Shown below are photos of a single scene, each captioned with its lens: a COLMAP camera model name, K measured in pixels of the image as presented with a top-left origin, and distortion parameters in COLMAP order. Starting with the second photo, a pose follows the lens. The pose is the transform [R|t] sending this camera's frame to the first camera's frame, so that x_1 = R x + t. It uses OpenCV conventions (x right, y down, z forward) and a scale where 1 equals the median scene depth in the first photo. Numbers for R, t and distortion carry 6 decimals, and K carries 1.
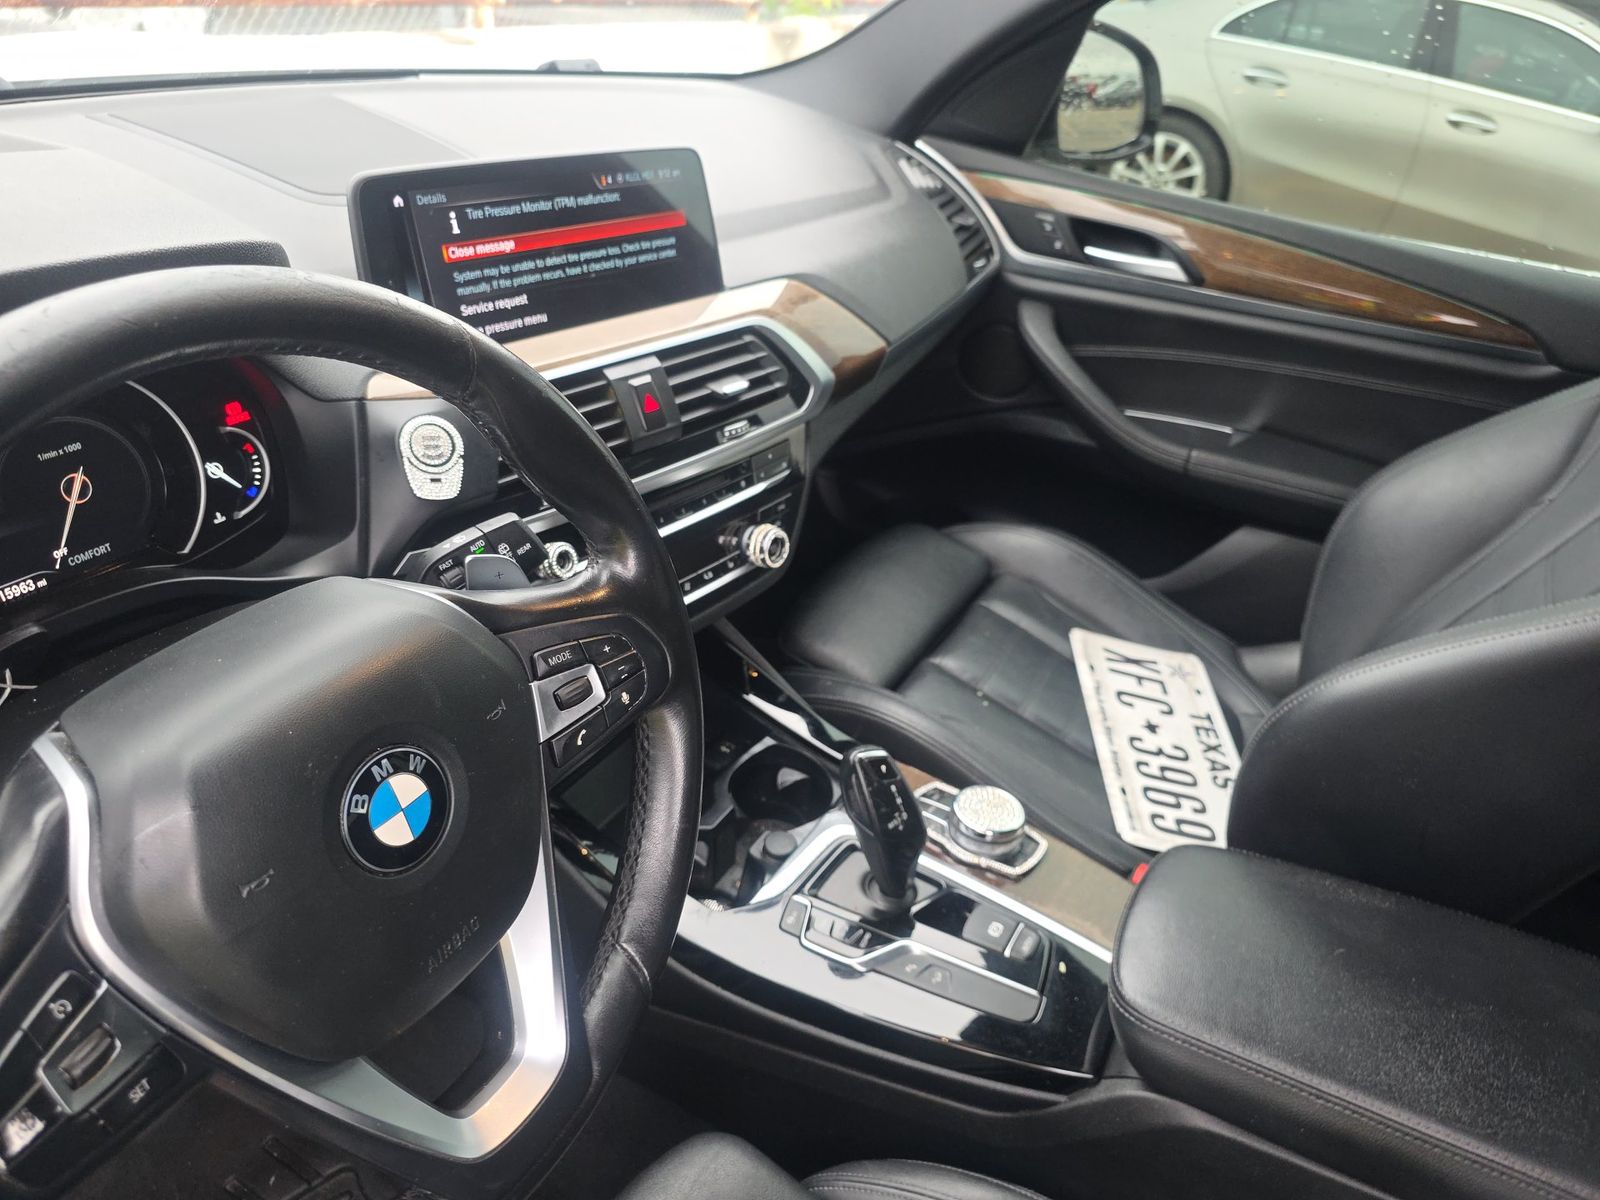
lens RADIAL K [[1074.8, 0, 802.2], [0, 1074.8, 593.4], [0, 0, 1]] dist [0.006375, -0.006458]
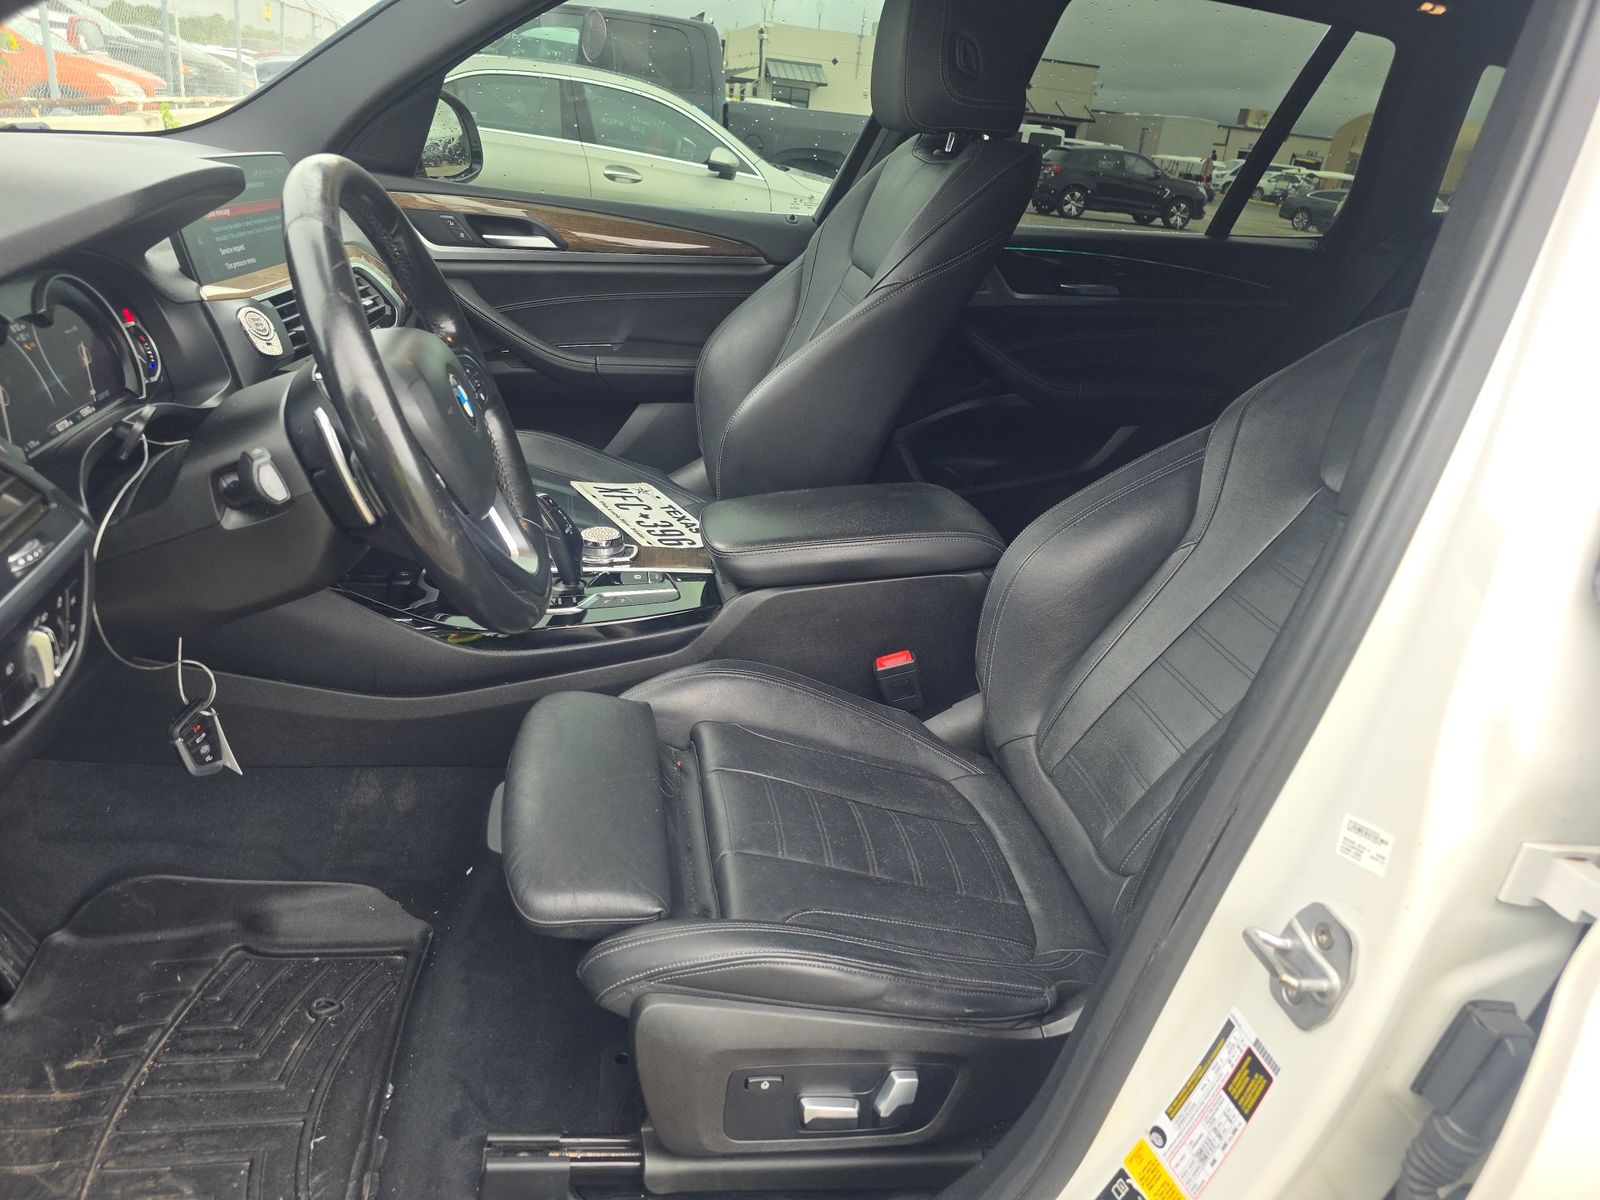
lens RADIAL K [[1074.8, 0, 798.7], [0, 1074.8, 612.2], [0, 0, 1]] dist [0.006375, -0.006458]
pose [[0.772554, -0.294961, 0.562280, -0.400668], [0.324840, 0.944491, 0.049142, 0.240040], [-0.545563, 0.144687, 0.825485, -0.371776]]
